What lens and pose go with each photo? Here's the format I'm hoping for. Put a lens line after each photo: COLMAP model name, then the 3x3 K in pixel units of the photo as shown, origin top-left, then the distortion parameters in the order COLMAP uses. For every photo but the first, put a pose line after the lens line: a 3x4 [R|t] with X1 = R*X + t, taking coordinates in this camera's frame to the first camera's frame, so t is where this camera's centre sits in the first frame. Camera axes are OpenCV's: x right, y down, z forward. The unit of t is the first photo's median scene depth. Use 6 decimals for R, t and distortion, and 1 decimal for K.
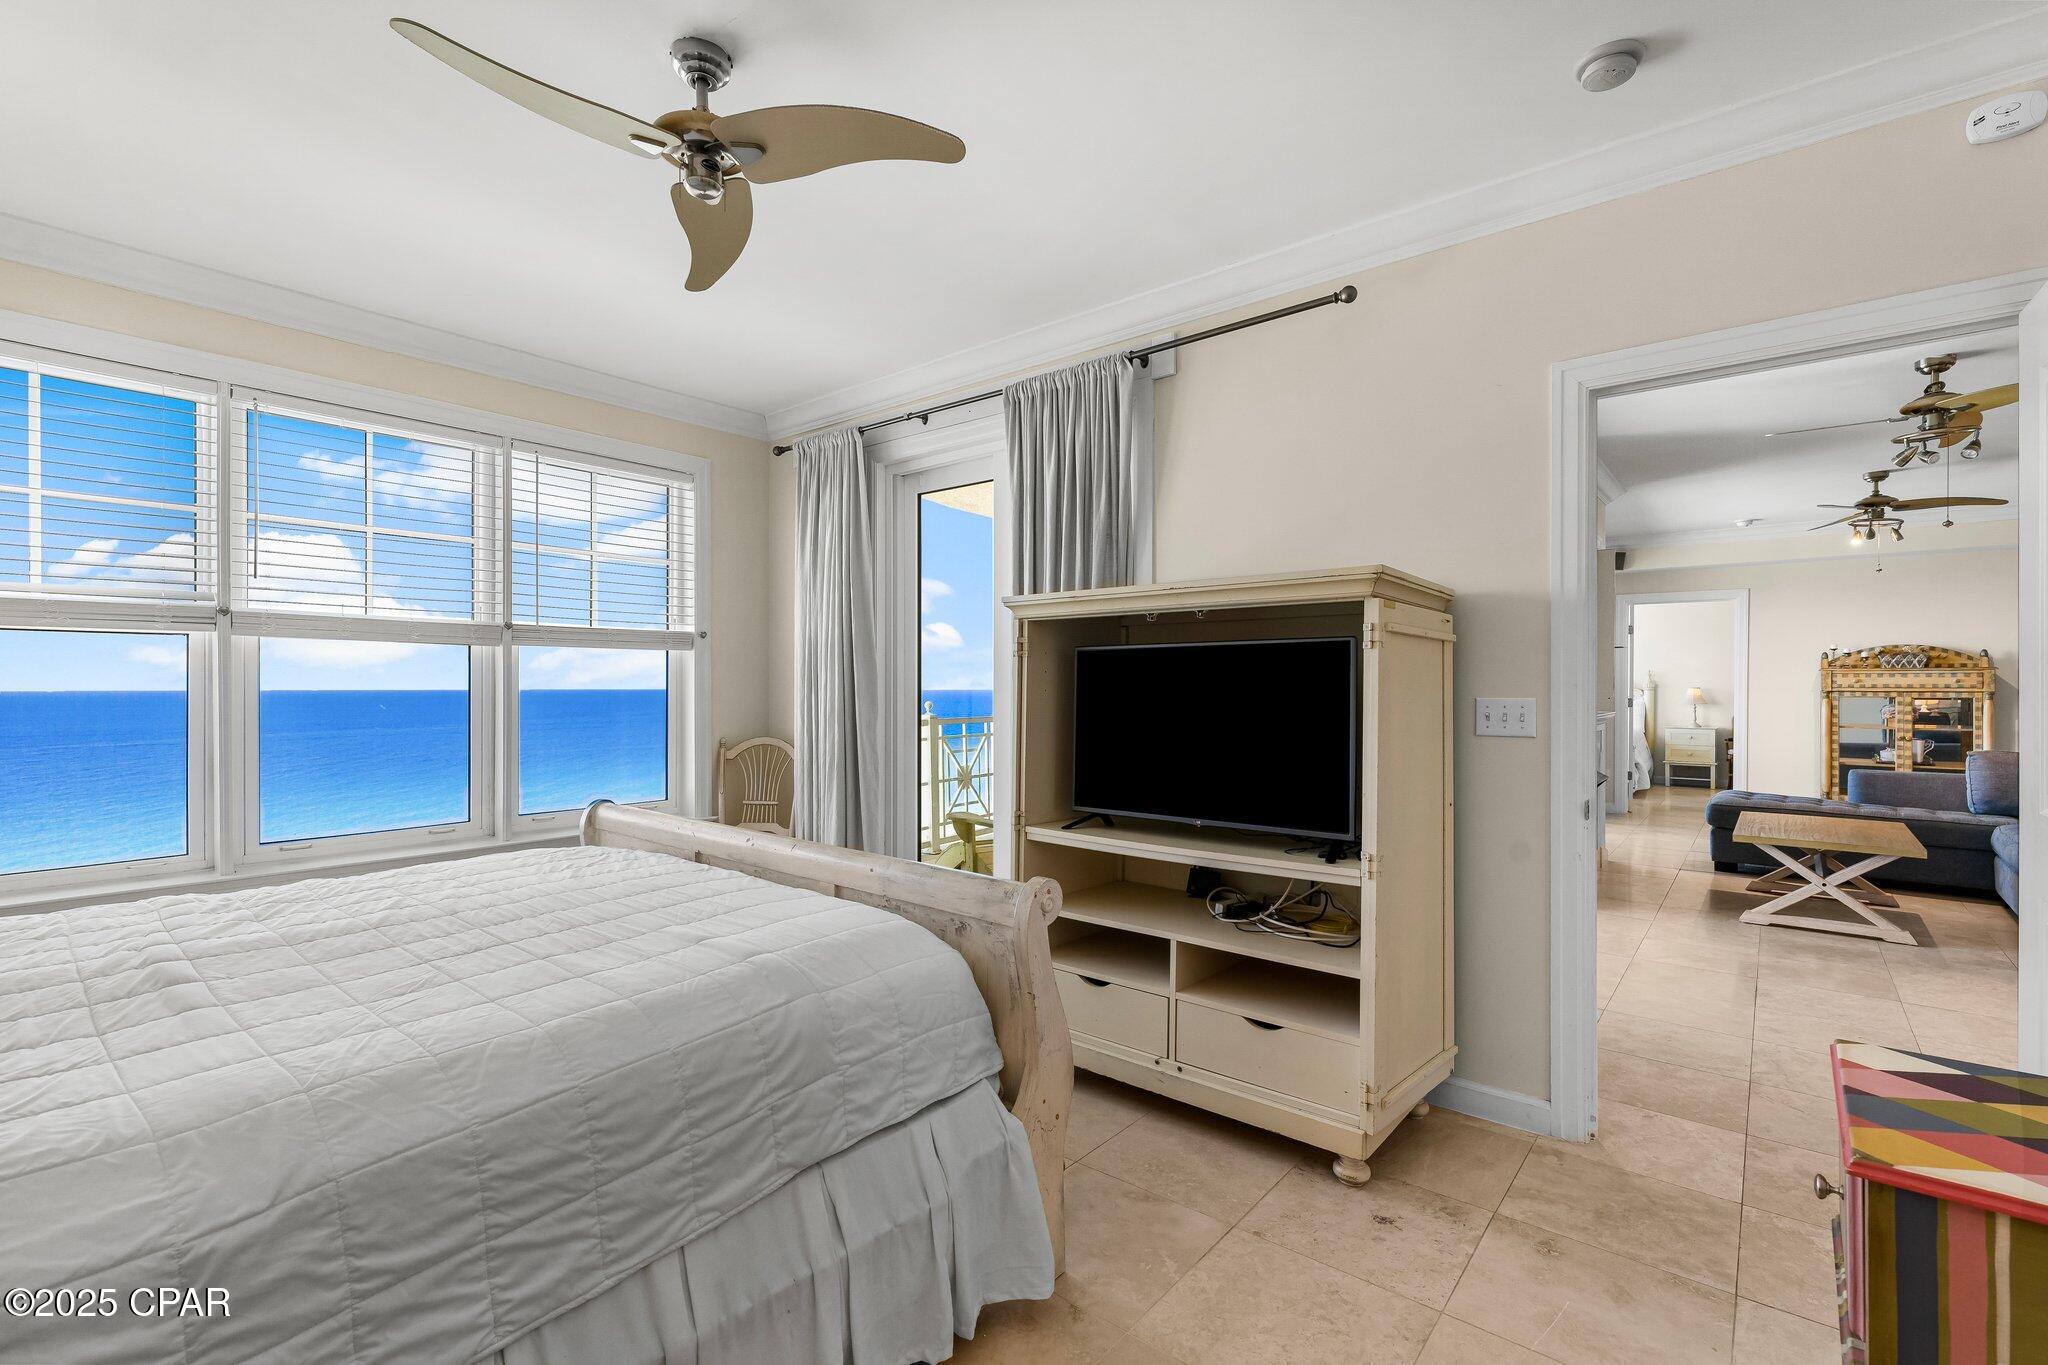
lens RADIAL K [[873.2, 0, 1042.9], [0, 873.2, 683.1], [0, 0, 1]] dist [-0.005517, -0.000063]
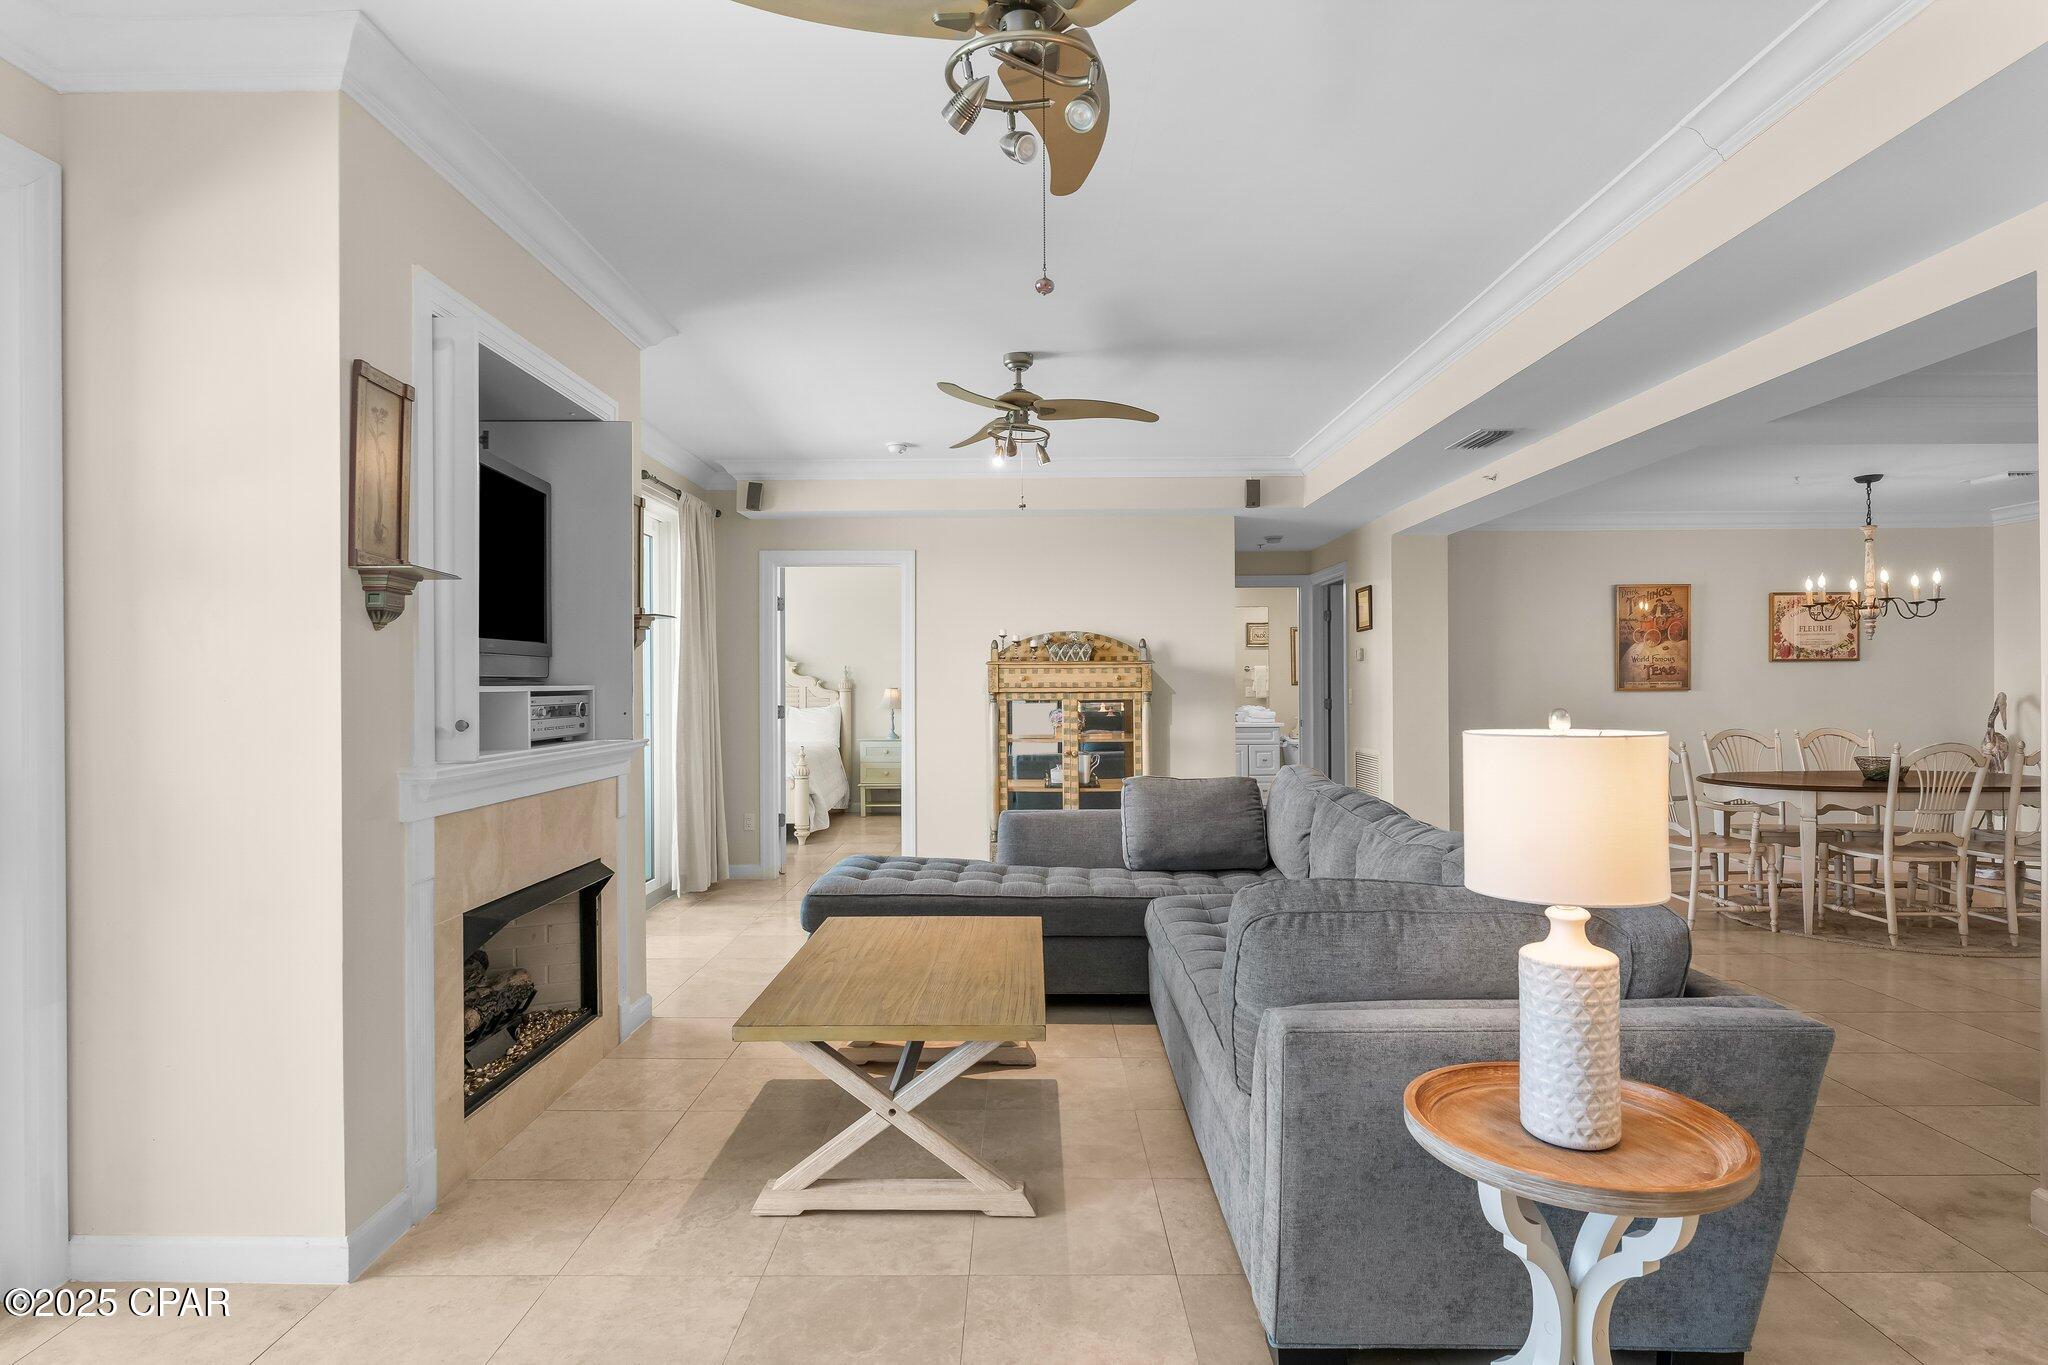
lens RADIAL K [[1078.7, 0, 1016.7], [0, 1078.7, 678.7], [0, 0, 1]] dist [-0.005935, -0.000284]
pose [[0.765117, -0.004090, 0.643879, 0.353273], [0.007014, 0.999973, -0.001984, -0.000602], [-0.643853, 0.006034, 0.765125, 0.311650]]
